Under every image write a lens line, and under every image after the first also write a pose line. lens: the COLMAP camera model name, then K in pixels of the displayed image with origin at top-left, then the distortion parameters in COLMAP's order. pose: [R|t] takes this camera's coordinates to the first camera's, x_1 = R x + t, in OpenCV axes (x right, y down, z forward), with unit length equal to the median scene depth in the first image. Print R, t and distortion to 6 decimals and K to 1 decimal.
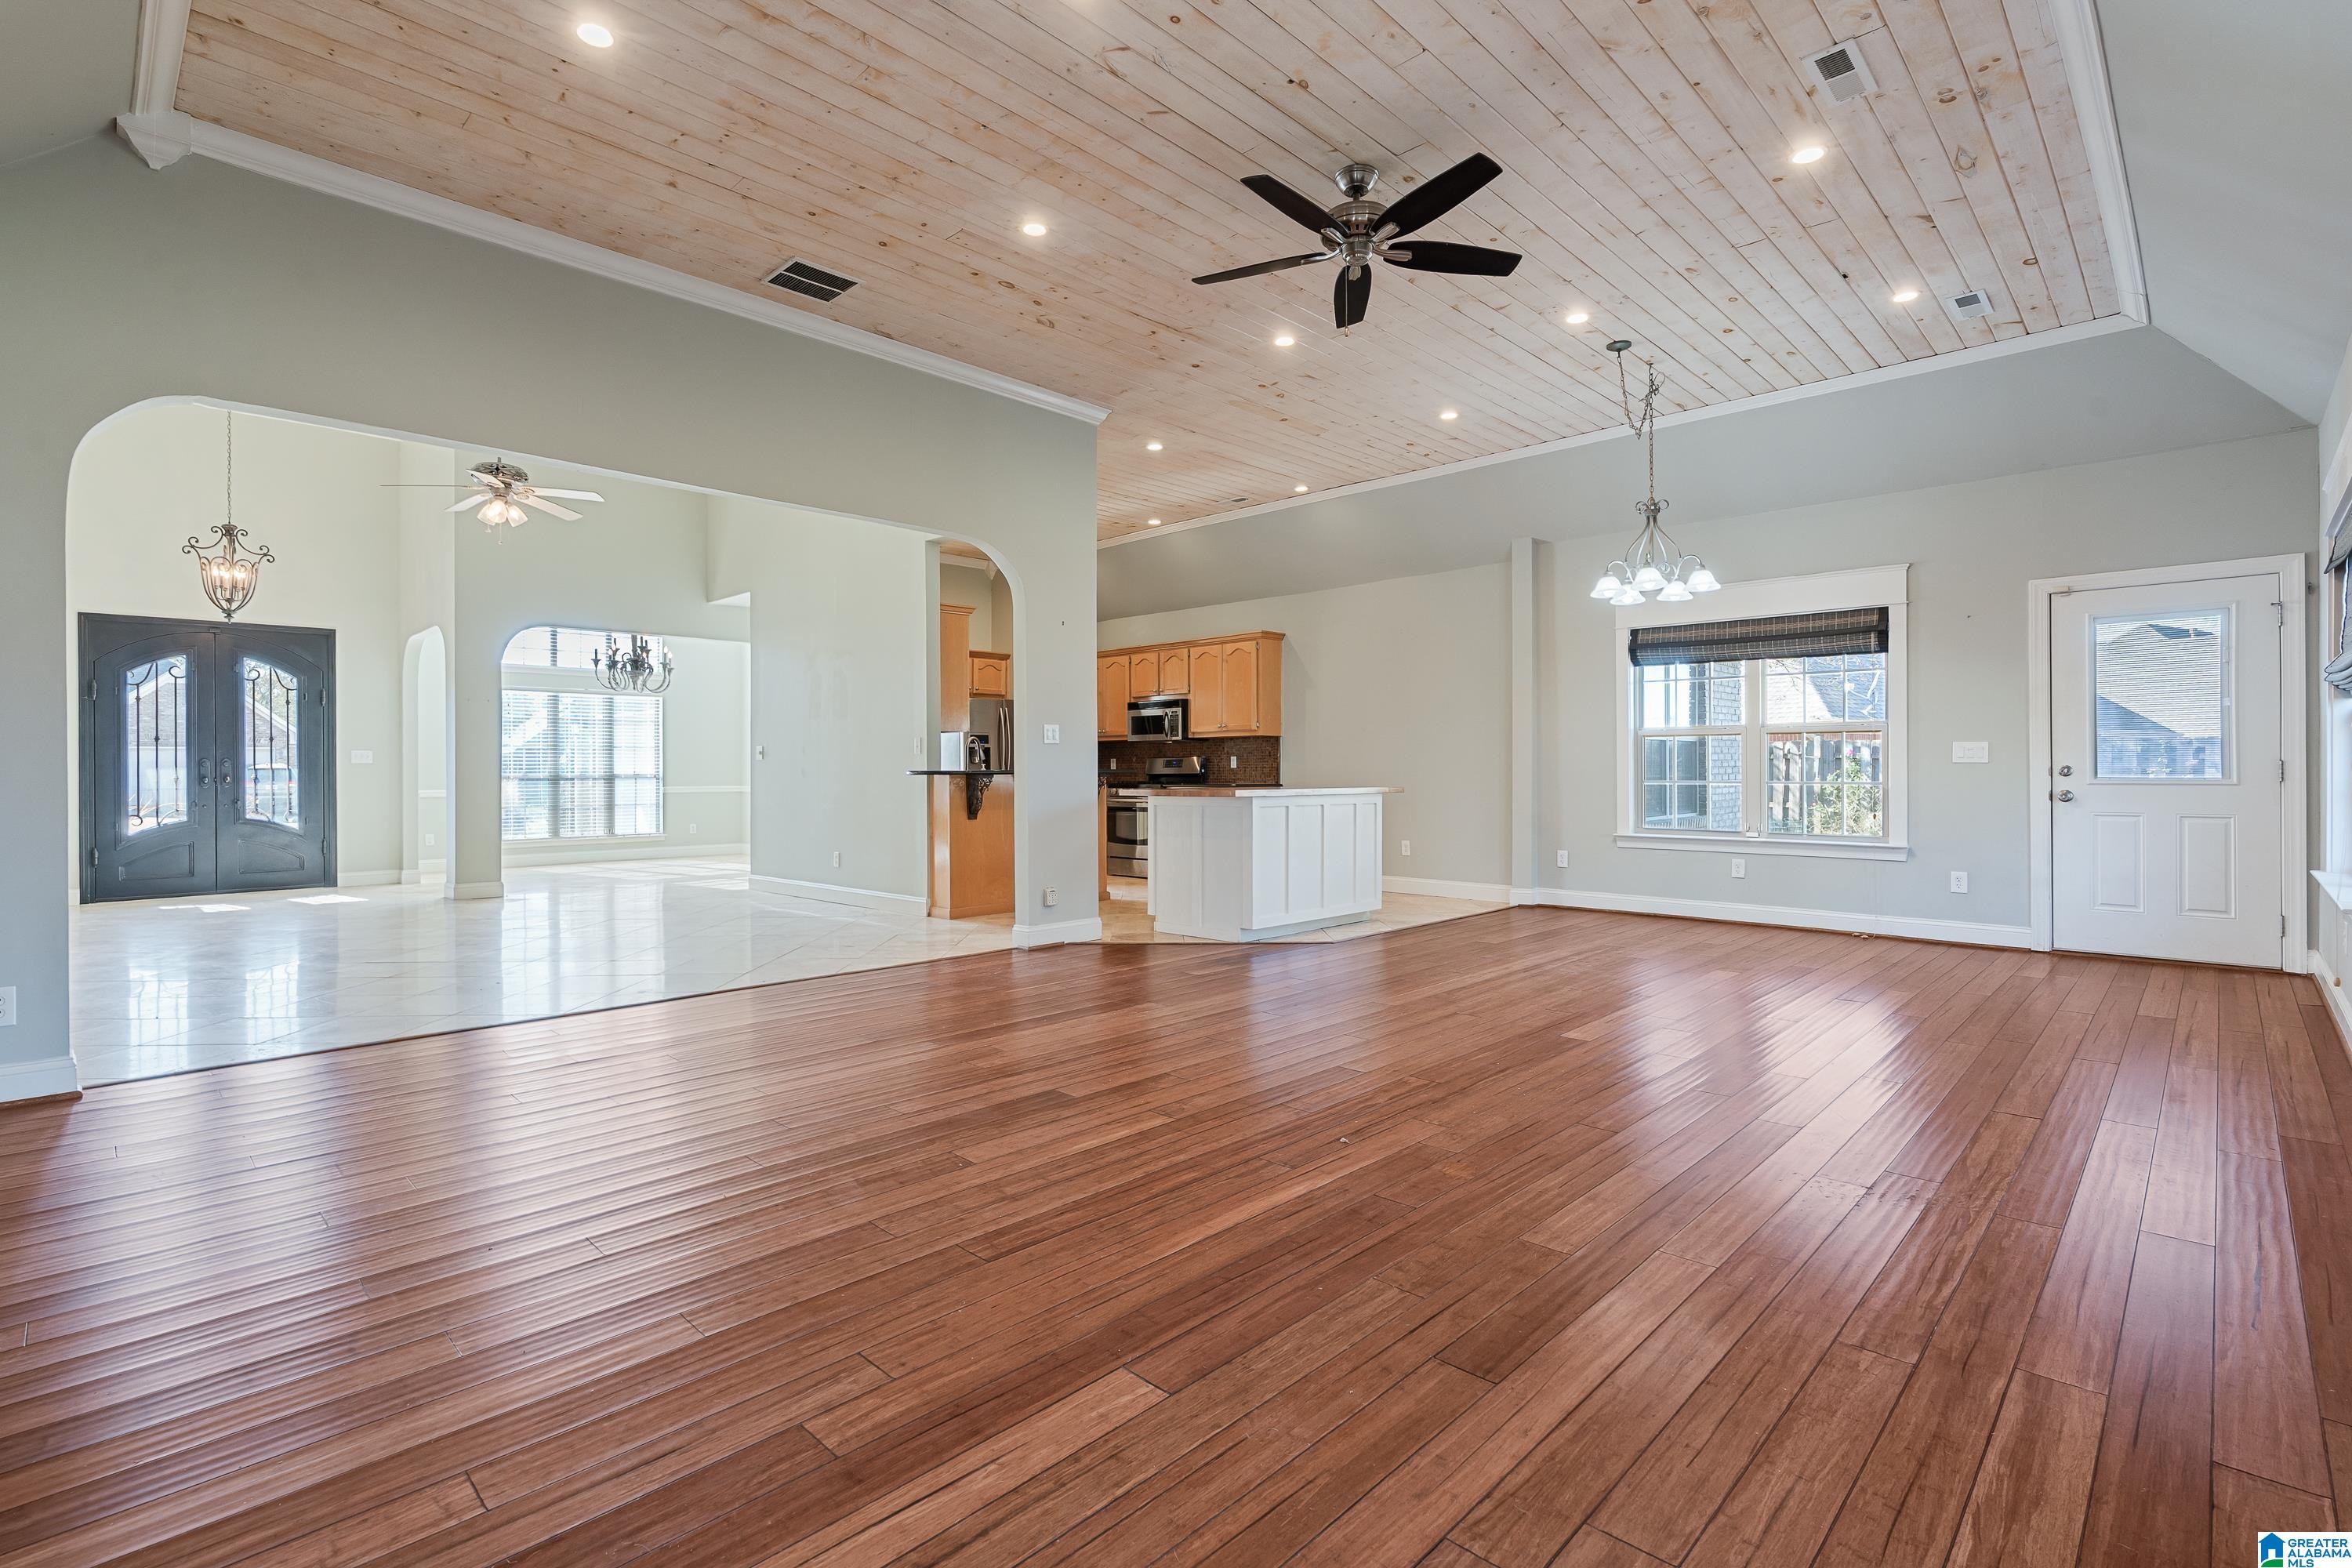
lens RADIAL K [[1080.7, 0, 1178.6], [0, 1080.7, 773.1], [0, 0, 1]] dist [-0.008047, 0.000355]
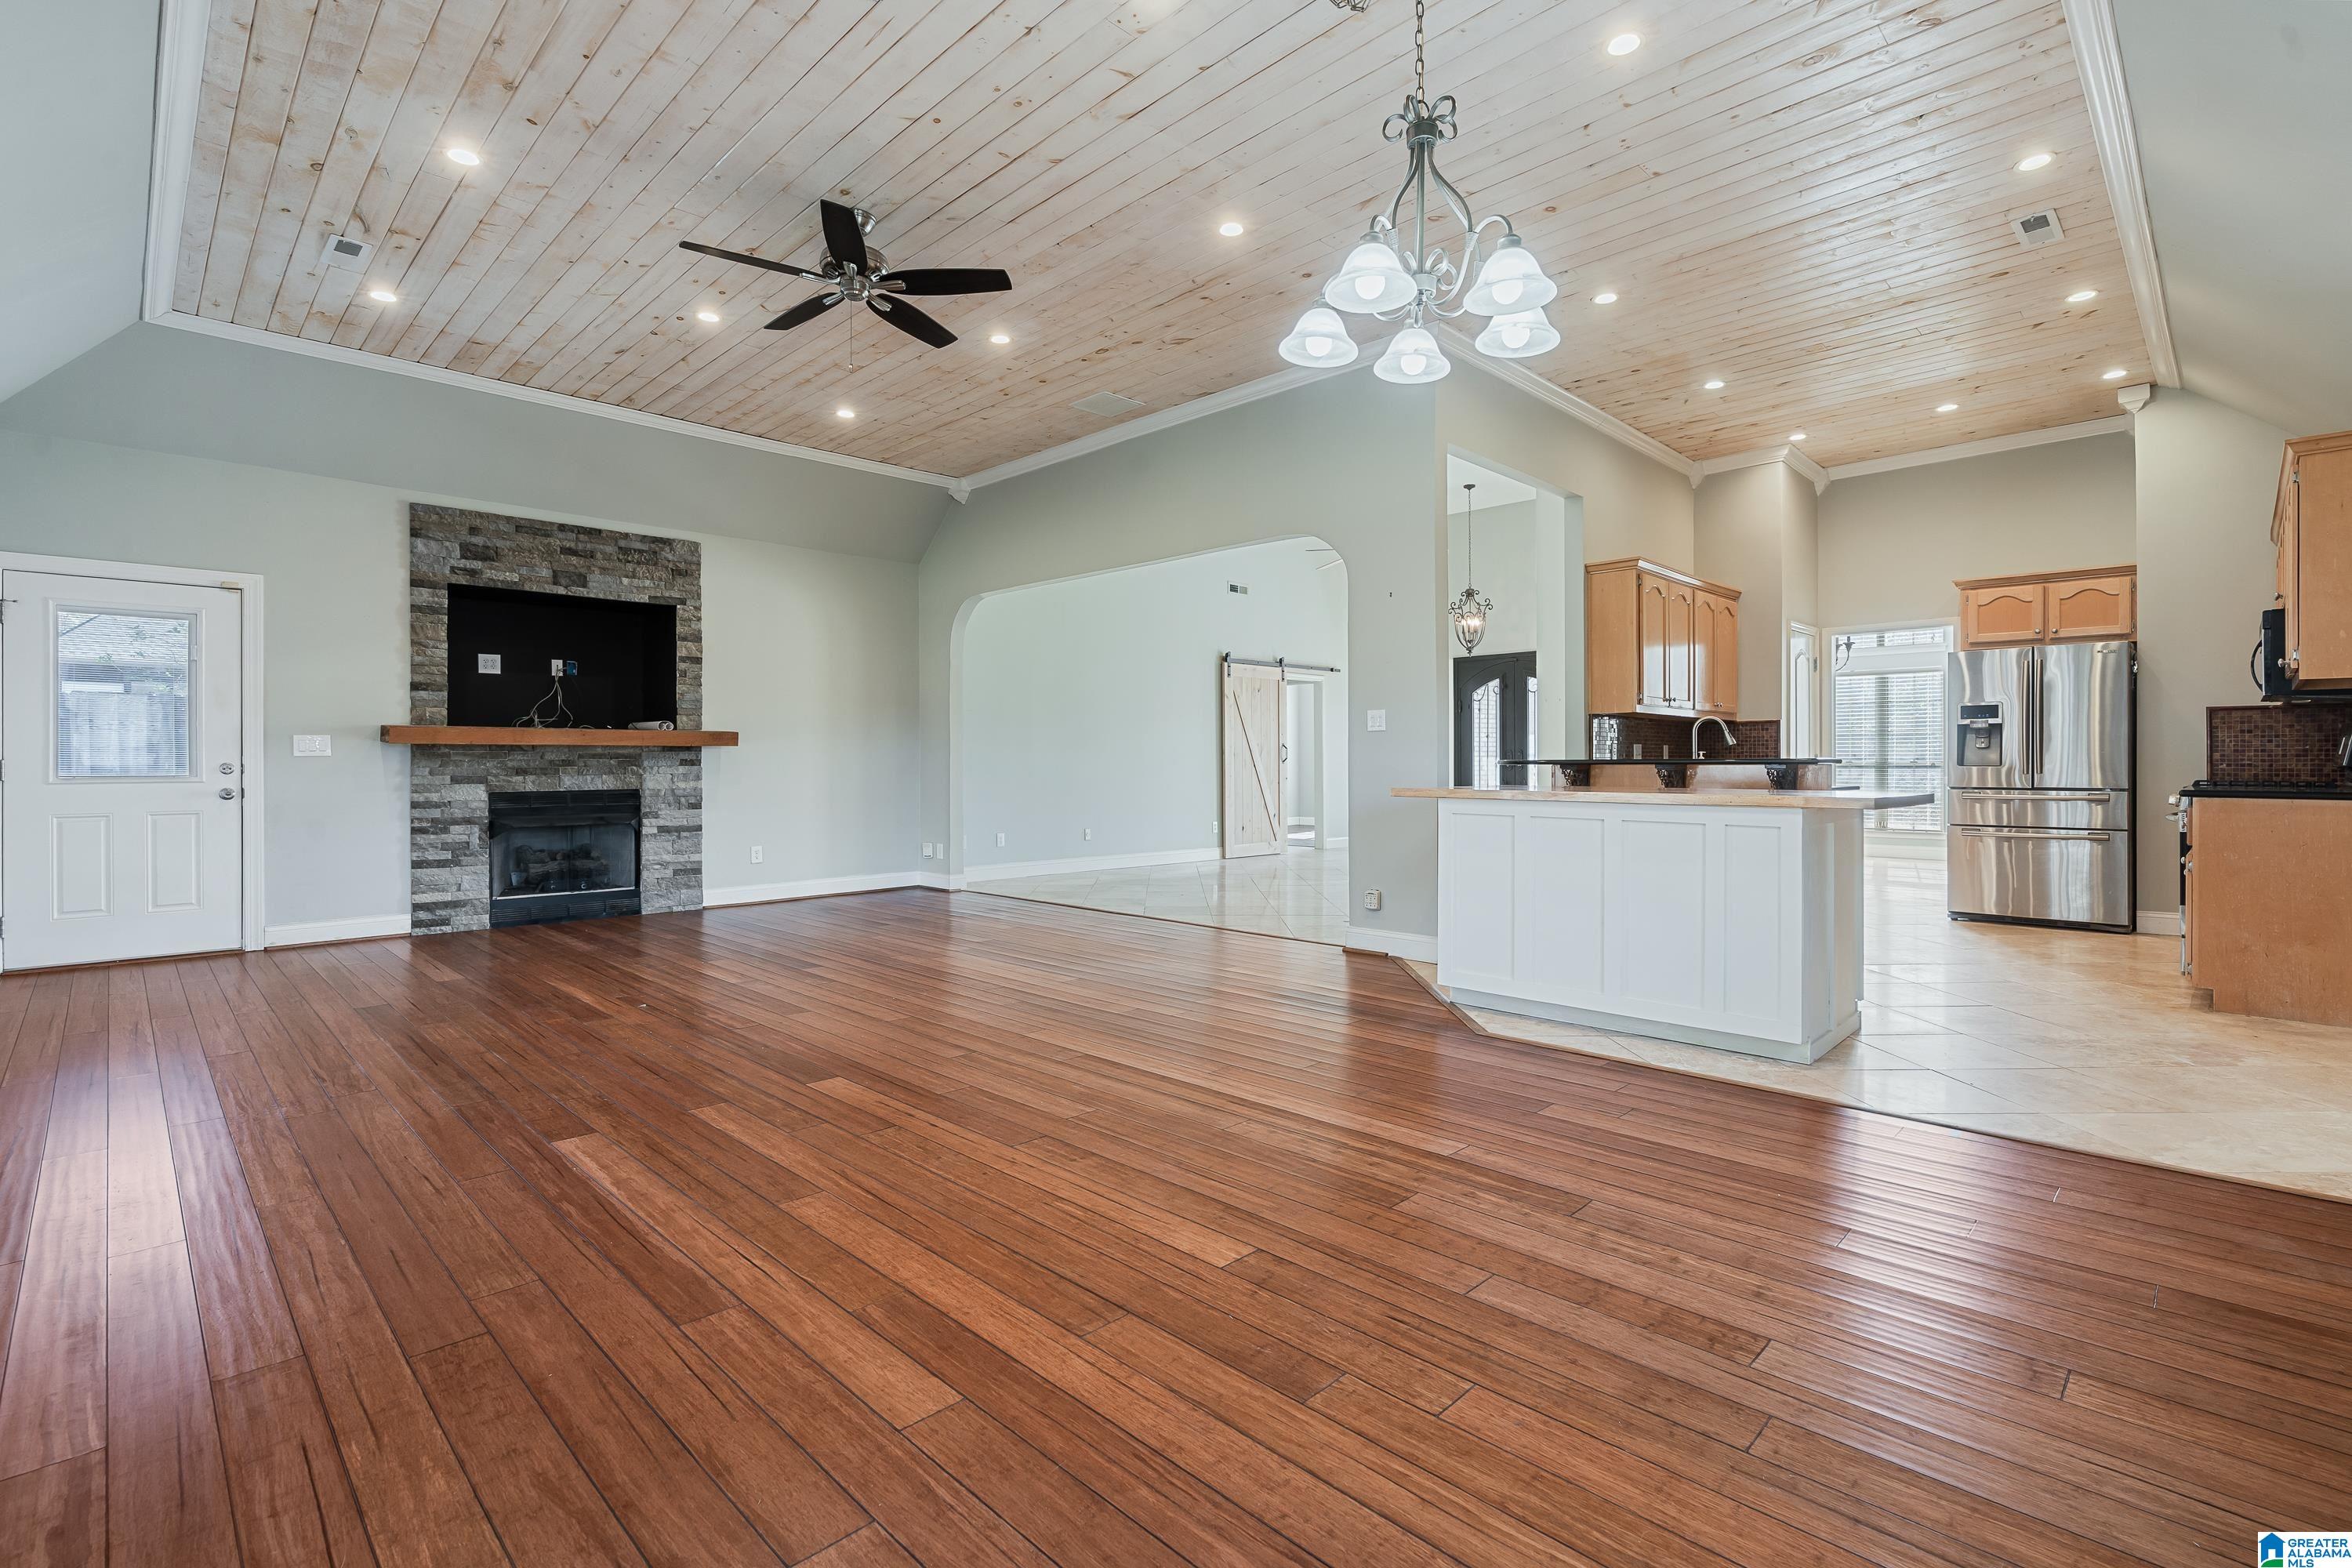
lens RADIAL K [[1075.5, 0, 1166.0], [0, 1075.5, 766.9], [0, 0, 1]] dist [-0.003592, 0.003372]
pose [[-0.019938, 0.009310, -0.999758, 0.579909], [-0.000231, 0.999957, 0.009317, -0.004098], [0.999801, 0.000417, -0.019935, 0.618355]]
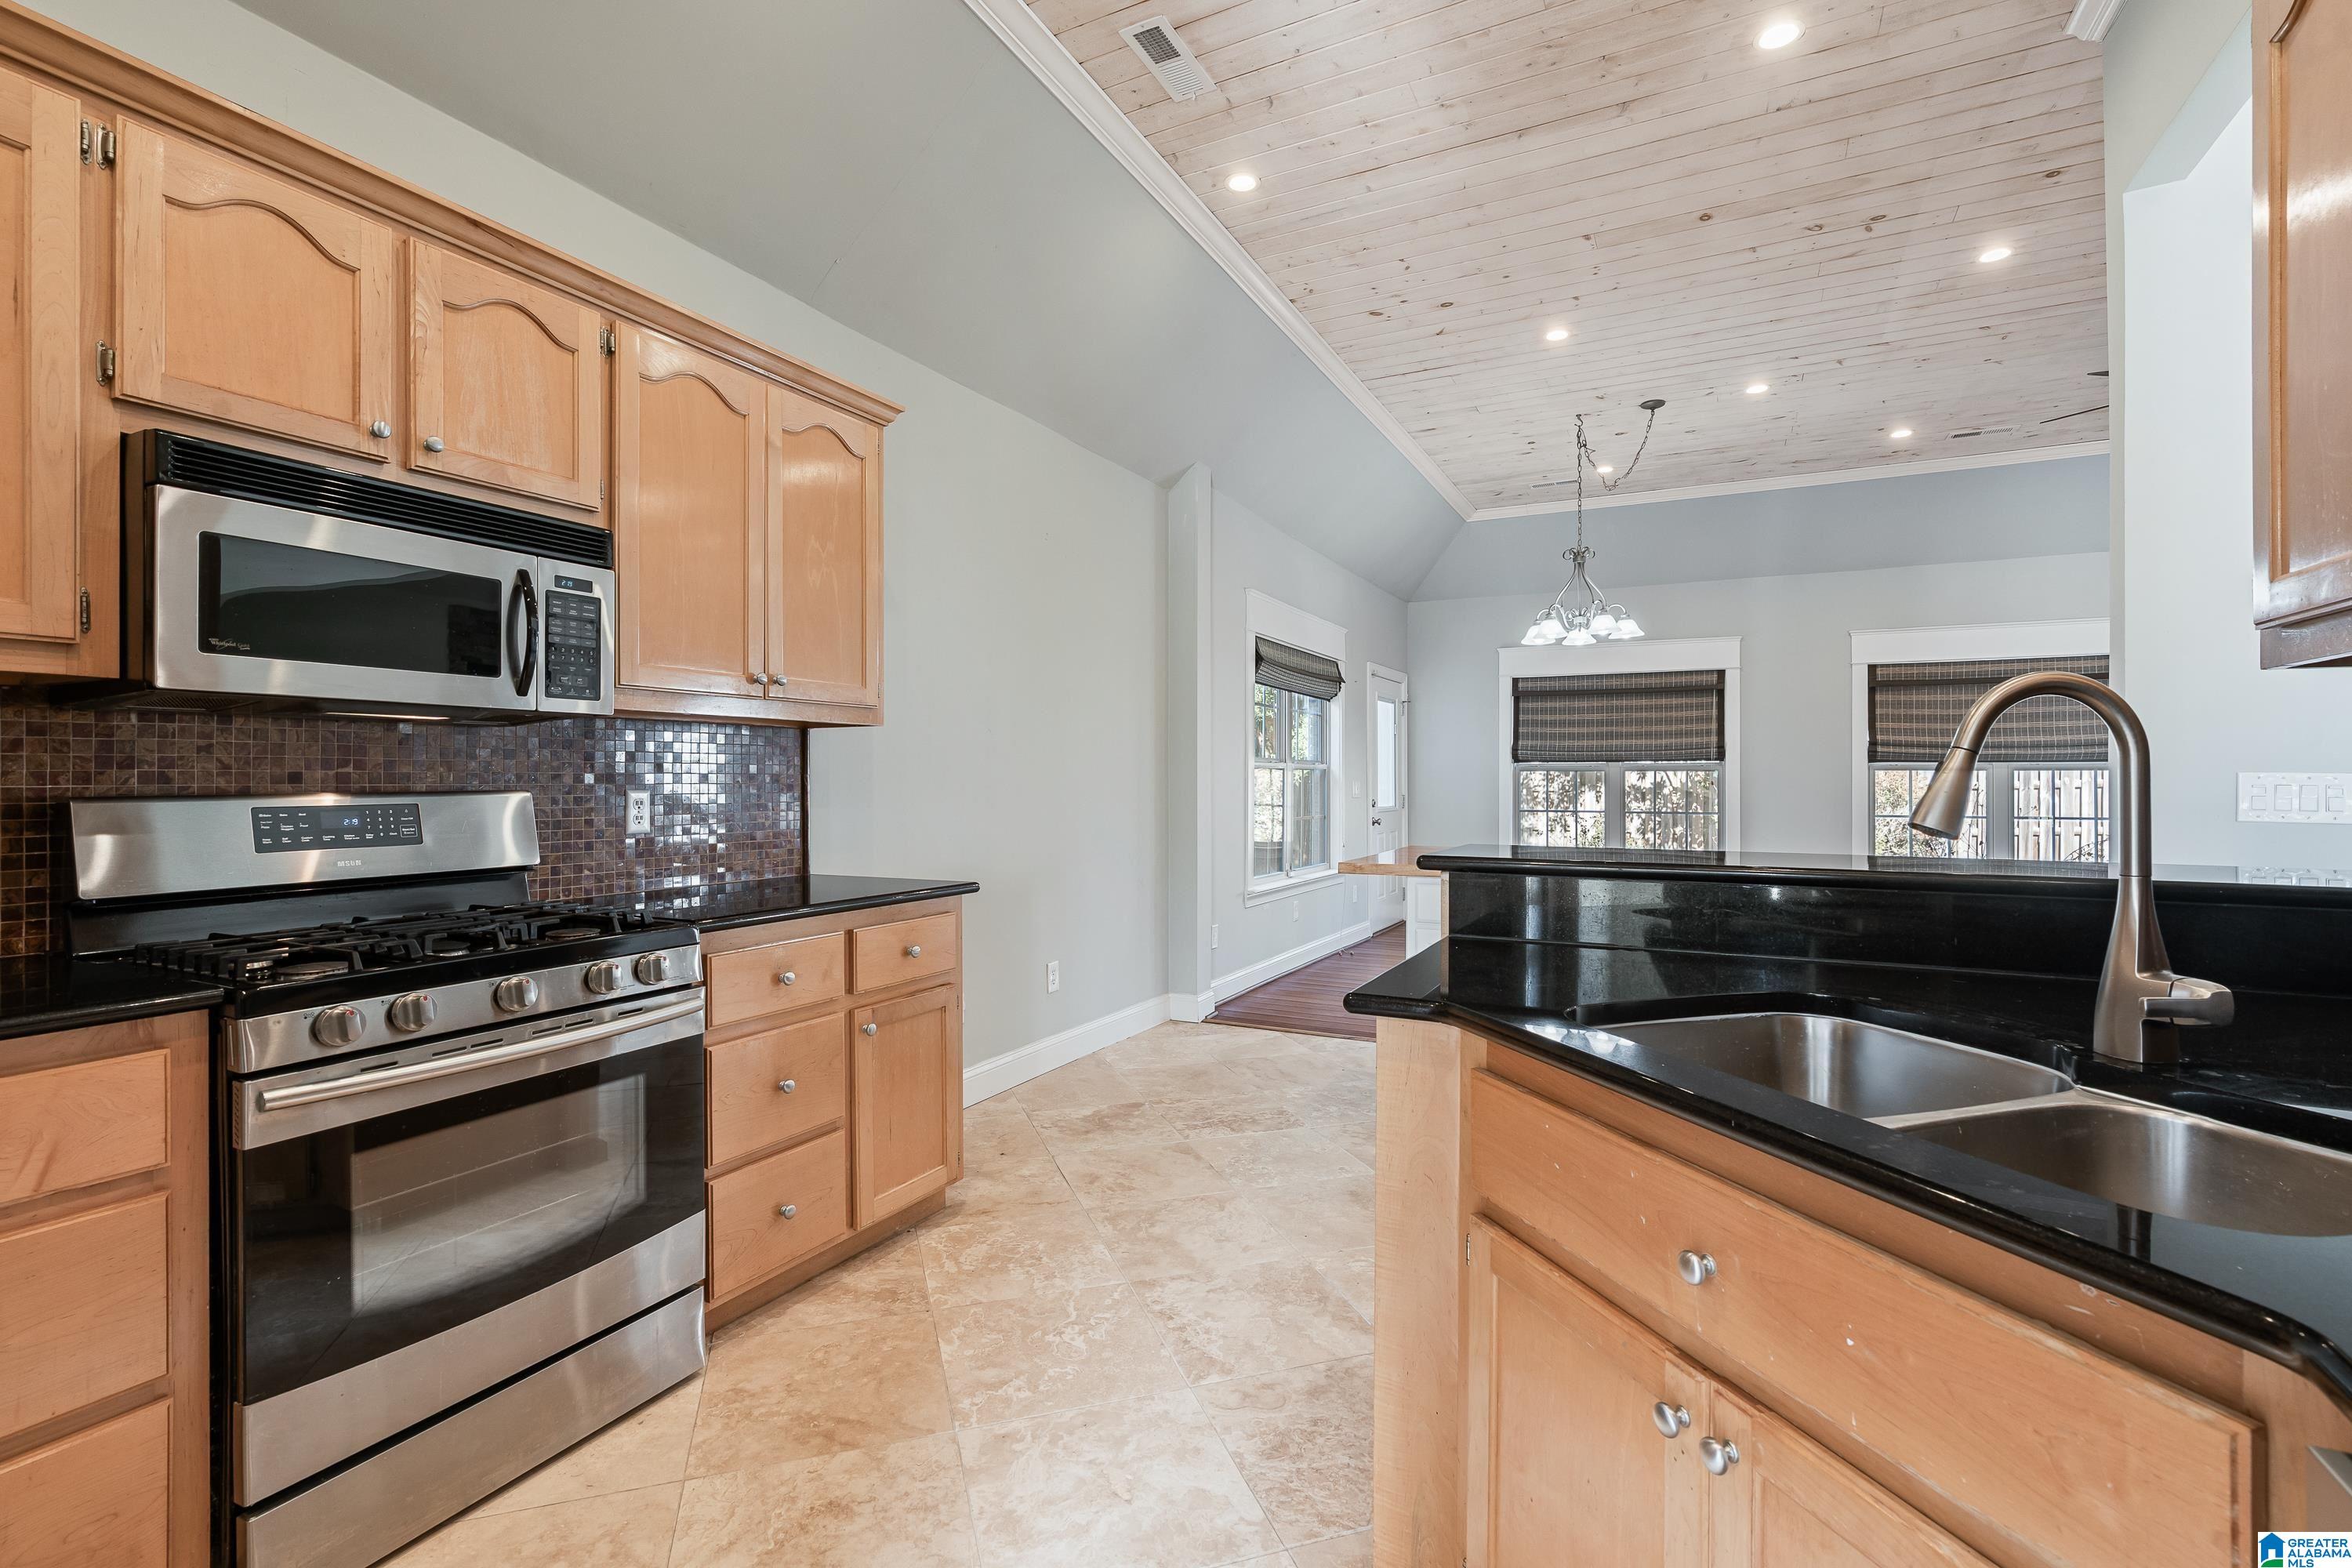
lens RADIAL K [[1063.2, 0, 1184.6], [0, 1063.2, 776.4], [0, 0, 1]] dist [-0.000222, 0.000750]
pose [[-0.299985, 0.007105, 0.953918, -0.282084], [0.003503, 0.999974, -0.006347, -0.019794], [-0.953938, 0.001438, -0.300002, 1.131621]]
